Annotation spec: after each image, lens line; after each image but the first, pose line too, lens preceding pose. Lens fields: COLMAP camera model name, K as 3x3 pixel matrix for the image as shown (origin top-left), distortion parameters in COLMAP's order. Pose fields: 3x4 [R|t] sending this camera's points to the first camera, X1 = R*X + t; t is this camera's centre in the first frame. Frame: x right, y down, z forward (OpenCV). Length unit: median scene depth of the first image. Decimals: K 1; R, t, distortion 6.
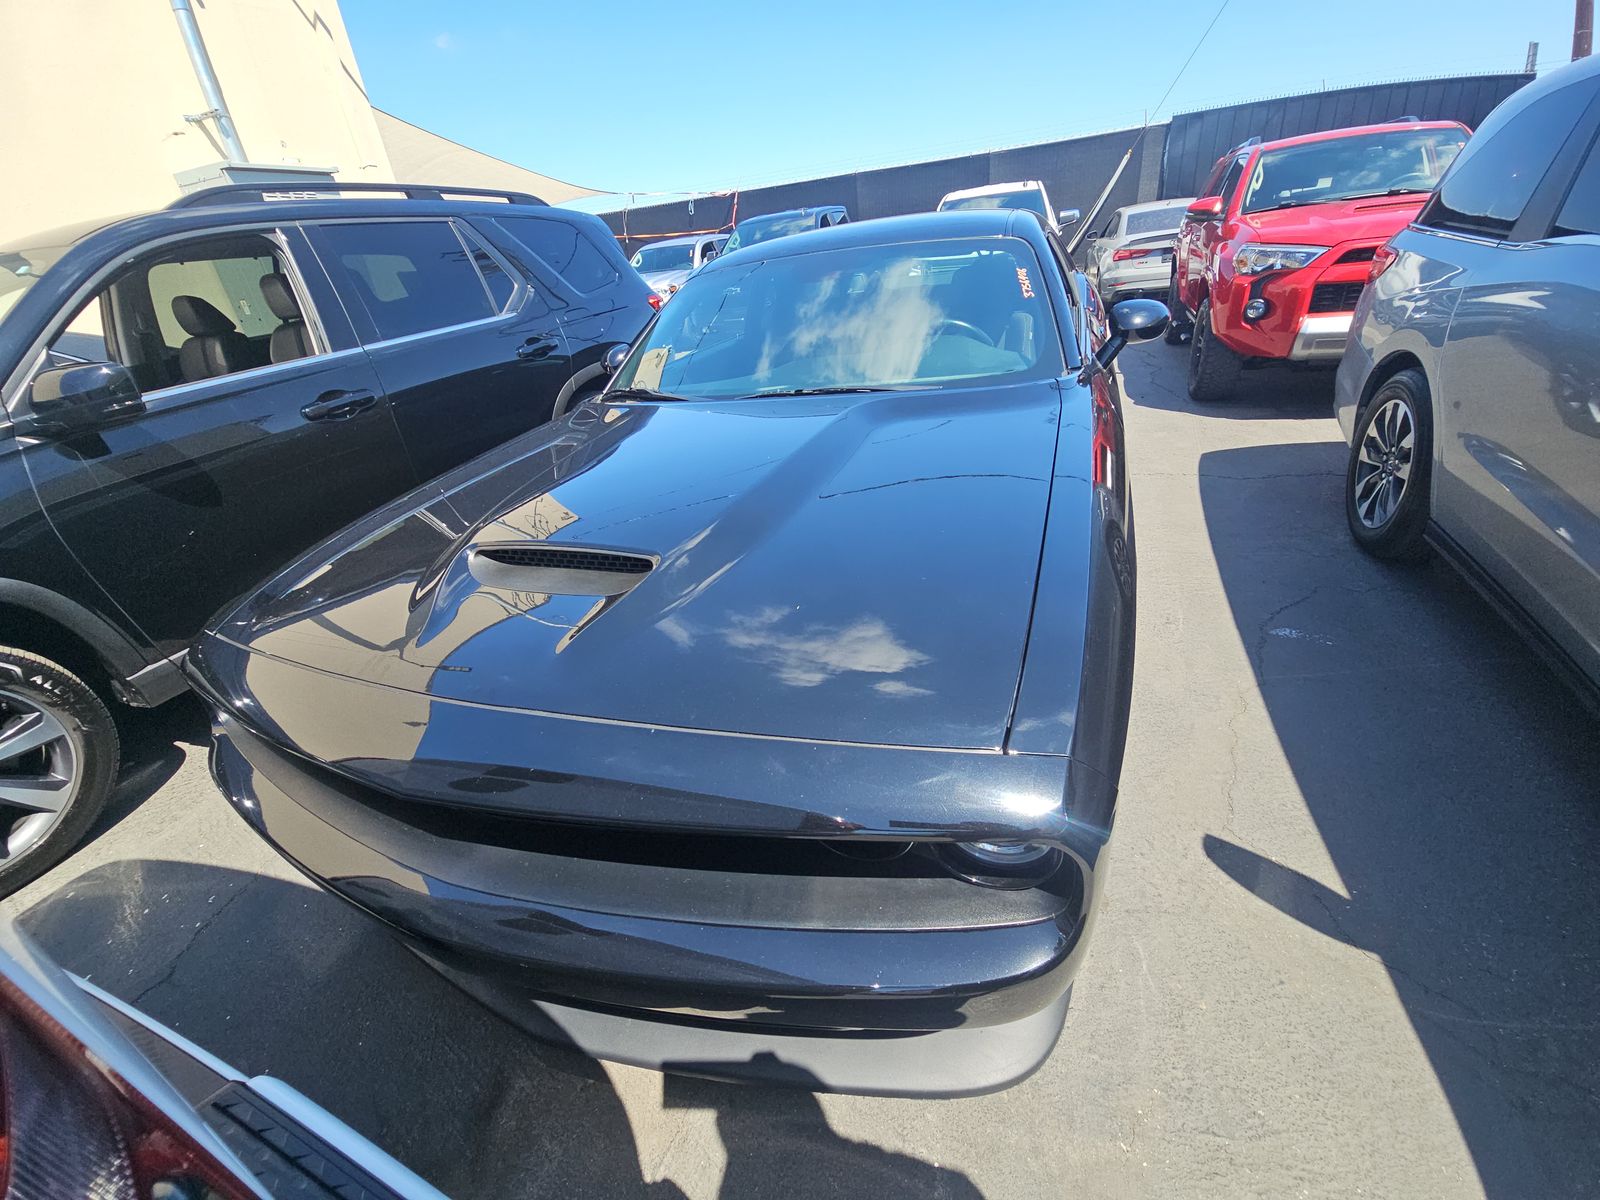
lens RADIAL K [[653.6, 0, 801.1], [0, 653.6, 592.7], [0, 0, 1]] dist [0.031898, -0.019278]
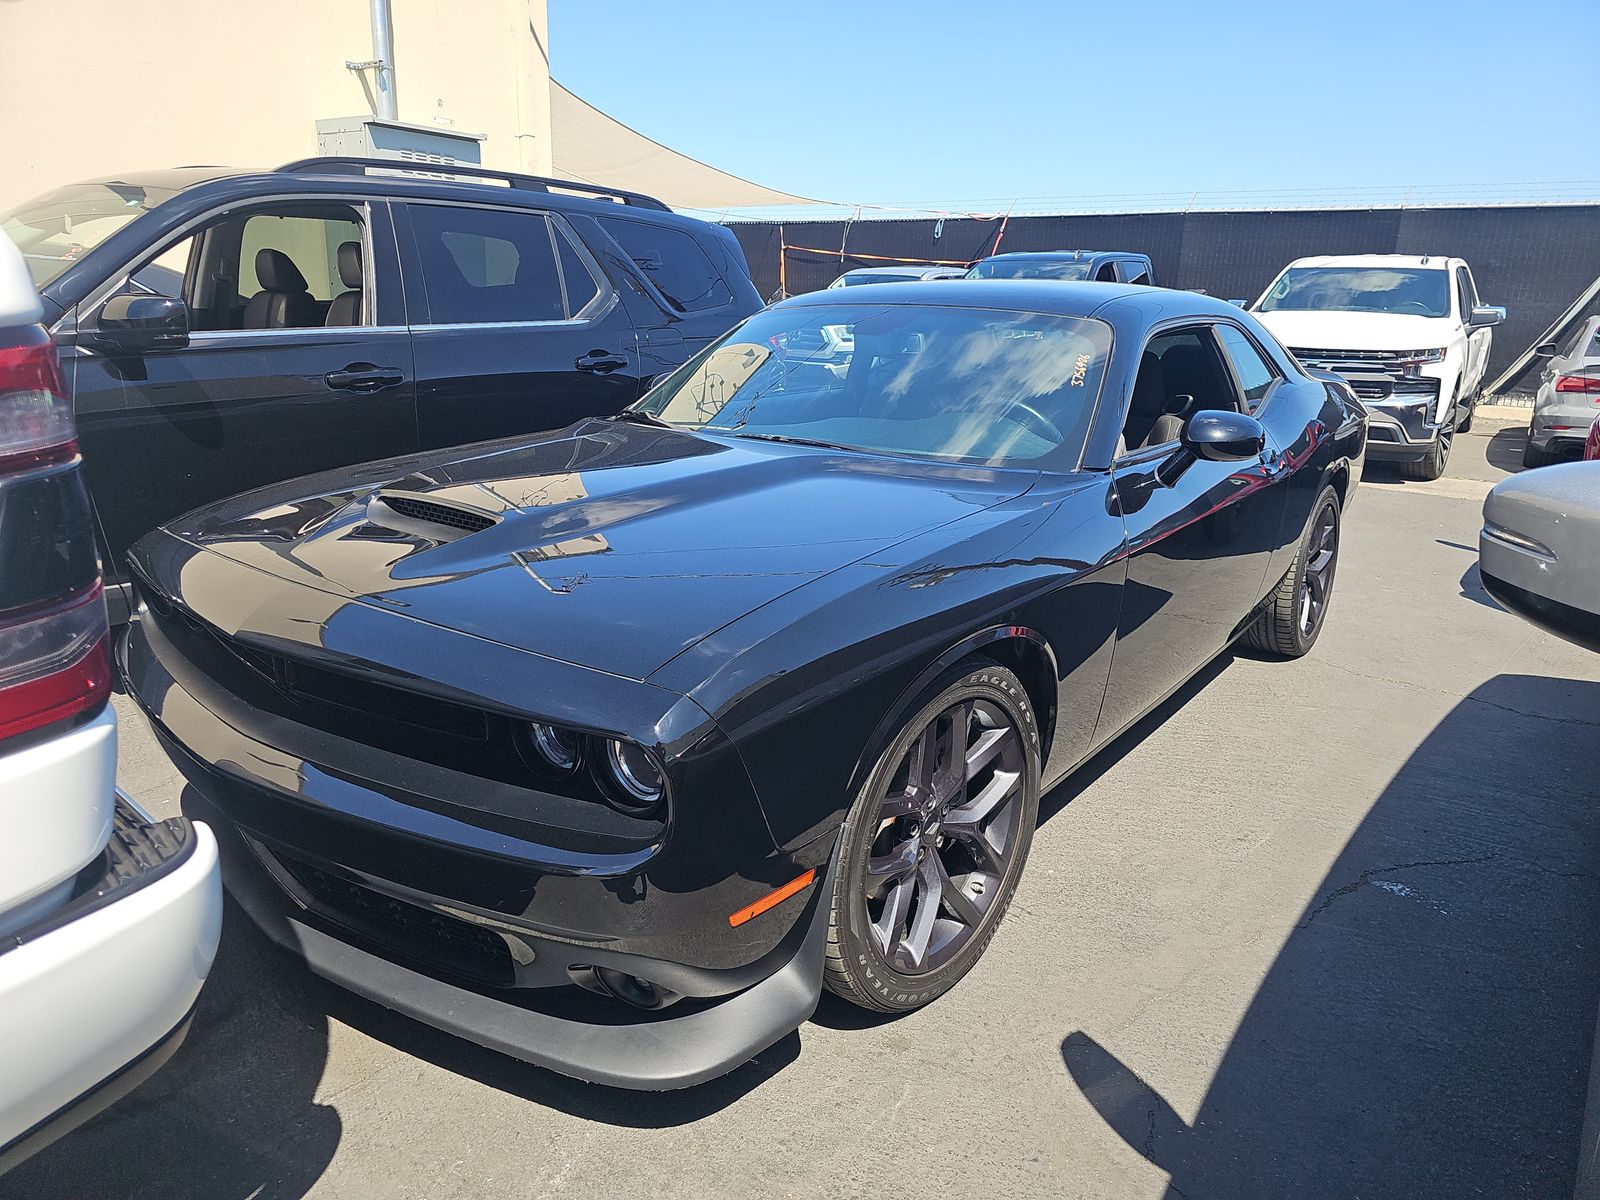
lens RADIAL K [[1071.3, 0, 800.0], [0, 1071.3, 600.0], [0, 0, 1]] dist [0.064812, -0.051588]
pose [[0.946759, 0.210675, -0.243442, 0.271201], [-0.253629, 0.953819, -0.160941, 0.088945], [0.198294, 0.214116, 0.956470, -0.232736]]
